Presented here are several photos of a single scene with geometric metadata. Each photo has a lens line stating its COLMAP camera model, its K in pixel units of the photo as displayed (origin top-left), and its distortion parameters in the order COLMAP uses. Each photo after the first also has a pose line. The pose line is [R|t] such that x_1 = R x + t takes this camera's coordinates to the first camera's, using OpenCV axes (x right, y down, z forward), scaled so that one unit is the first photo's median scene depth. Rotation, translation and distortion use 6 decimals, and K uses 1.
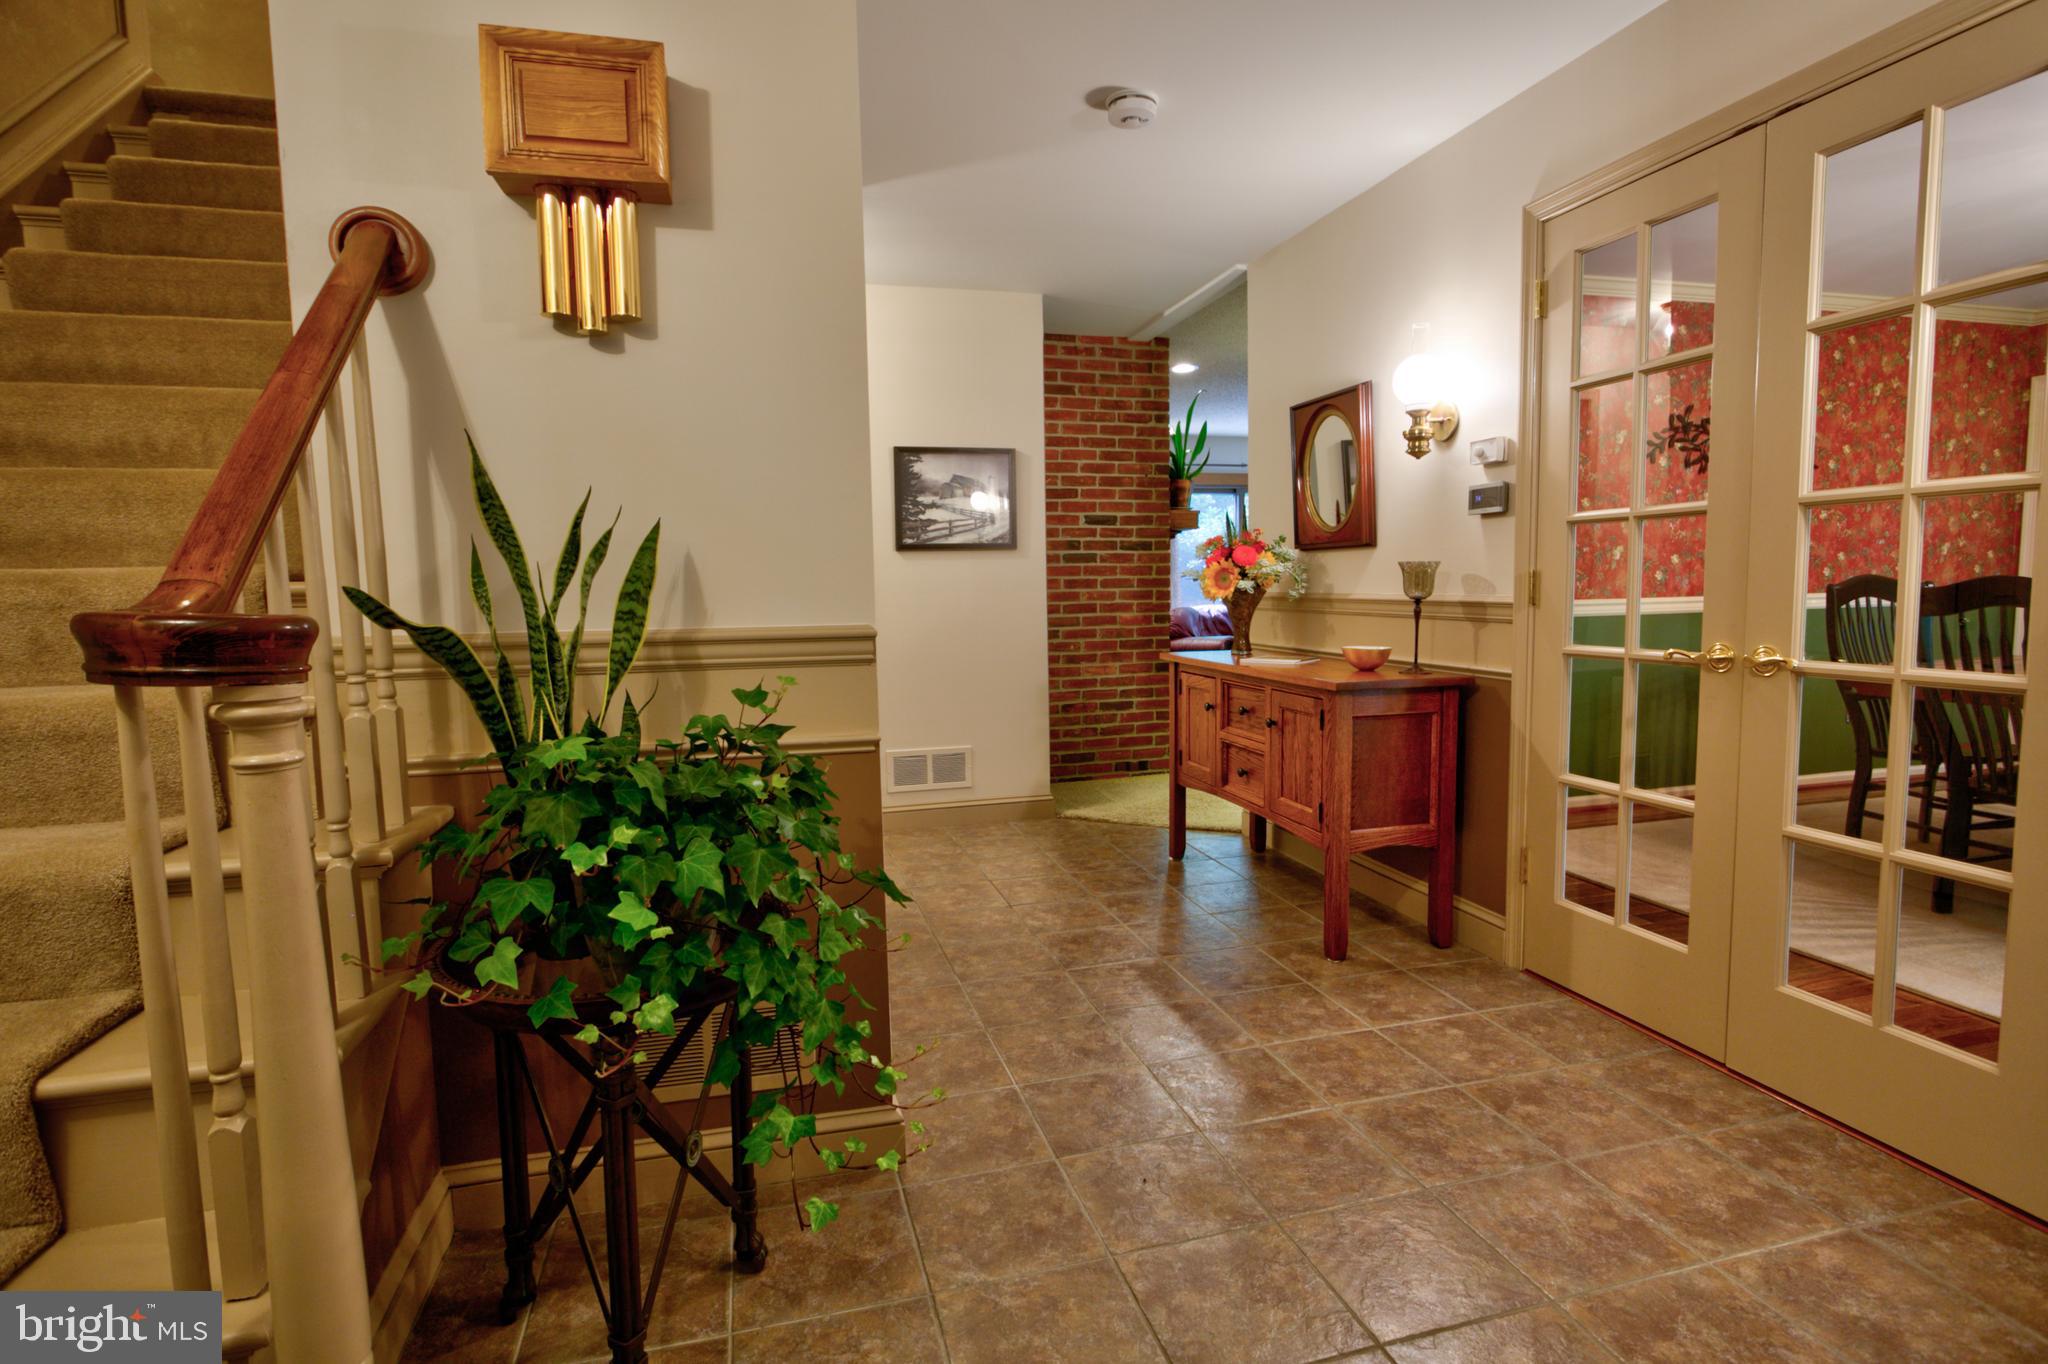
lens RADIAL K [[989.2, 0, 987.7], [0, 989.2, 674.4], [0, 0, 1]] dist [-0.043530, 0.000202]
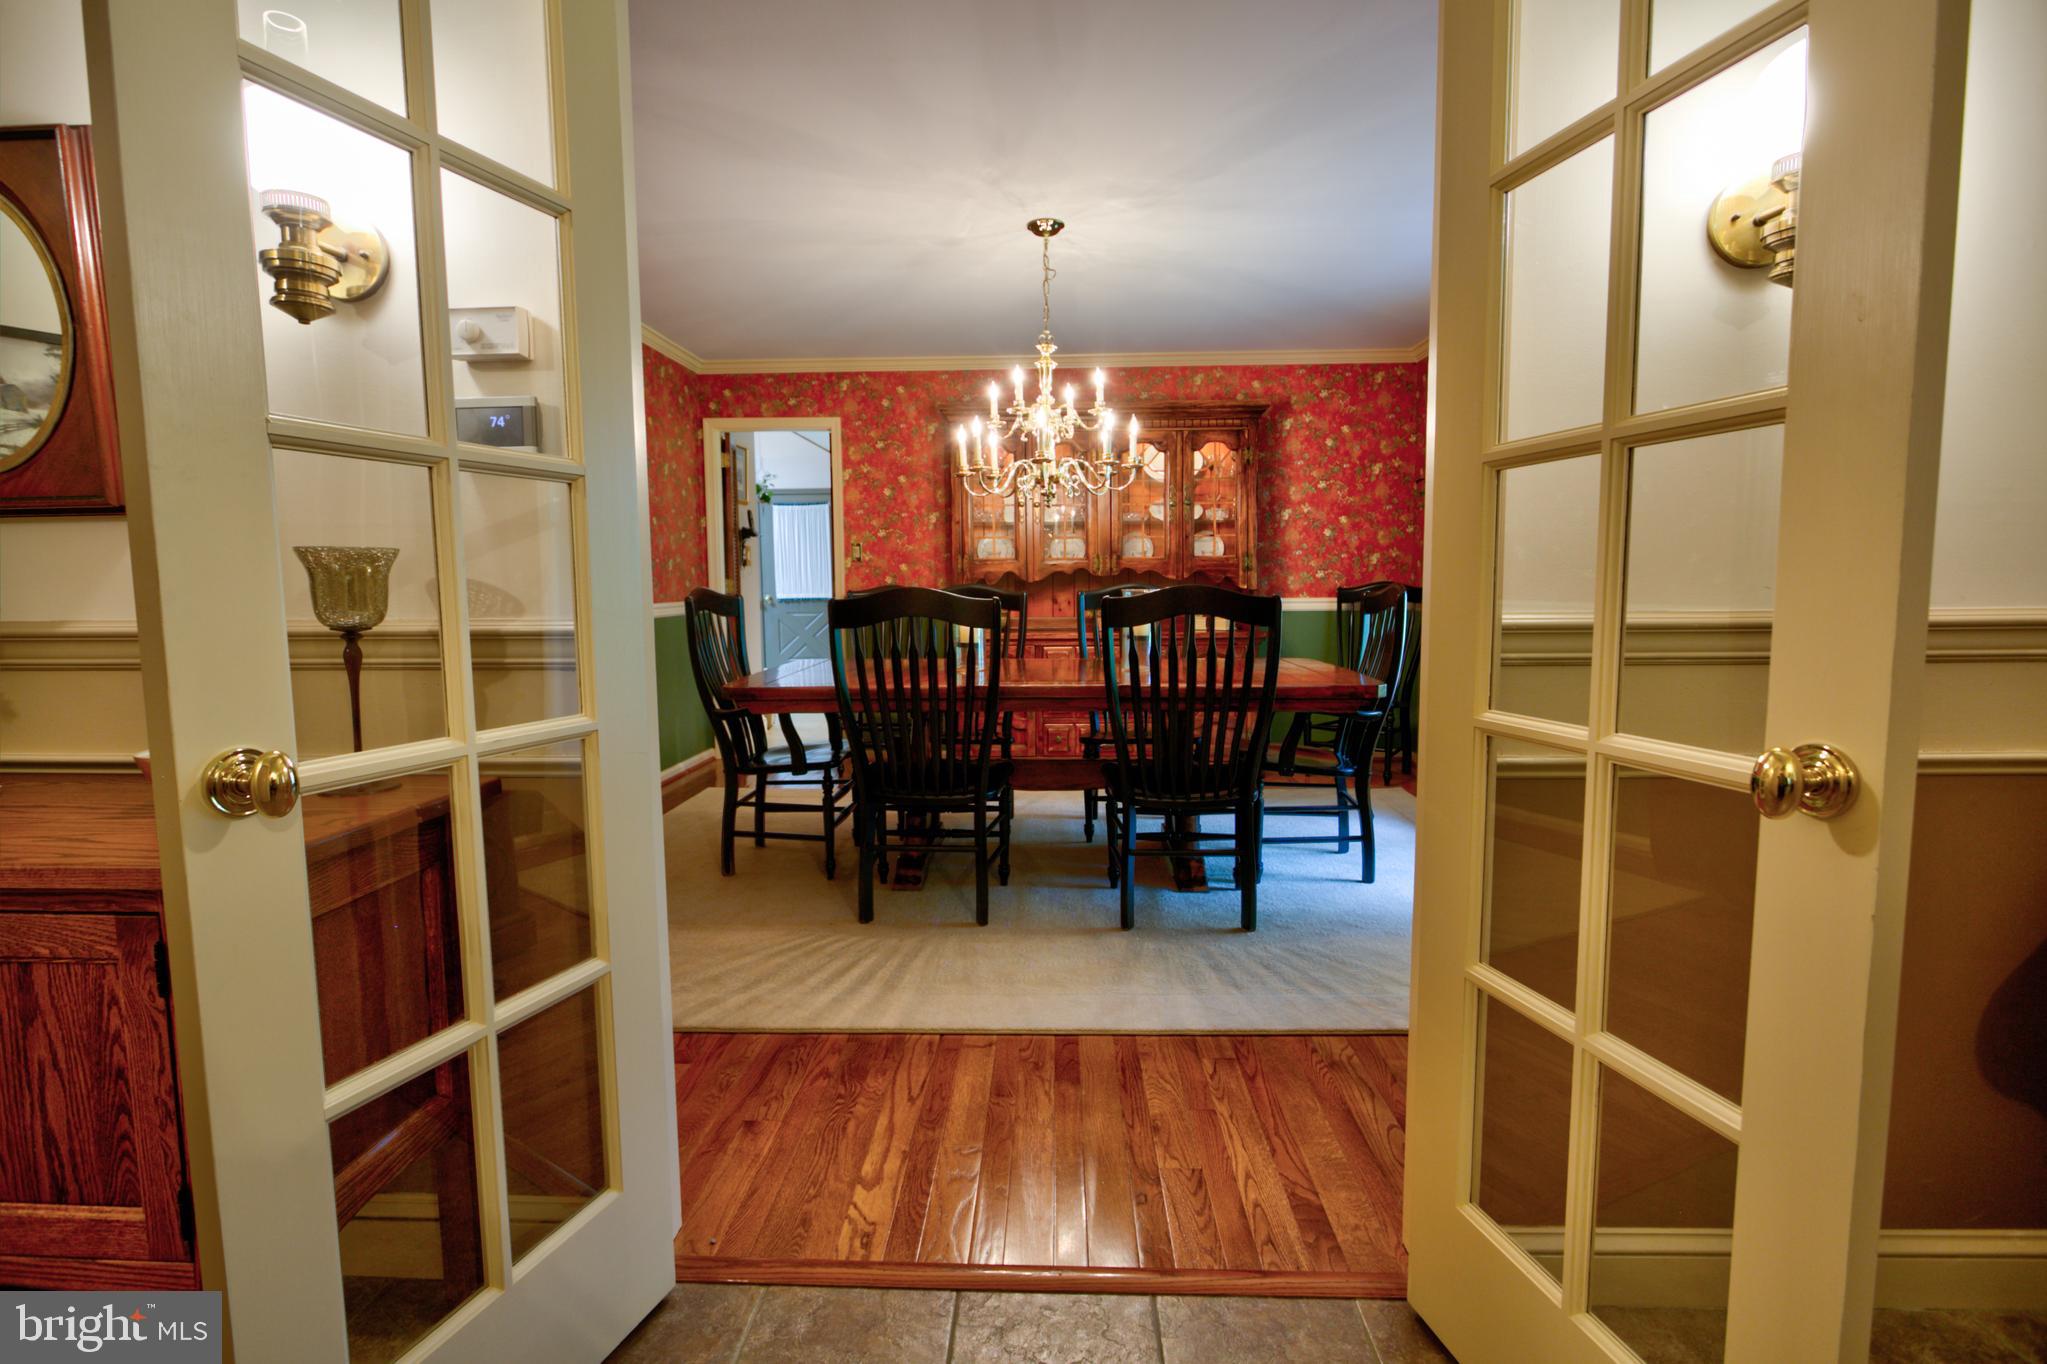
lens RADIAL K [[959.4, 0, 1014.8], [0, 959.4, 670.9], [0, 0, 1]] dist [-0.003889, -0.000078]
pose [[0.267556, -0.068964, 0.961071, 0.089373], [0.083552, 0.995339, 0.048163, -0.052963], [-0.959913, 0.067413, 0.272071, 0.579504]]
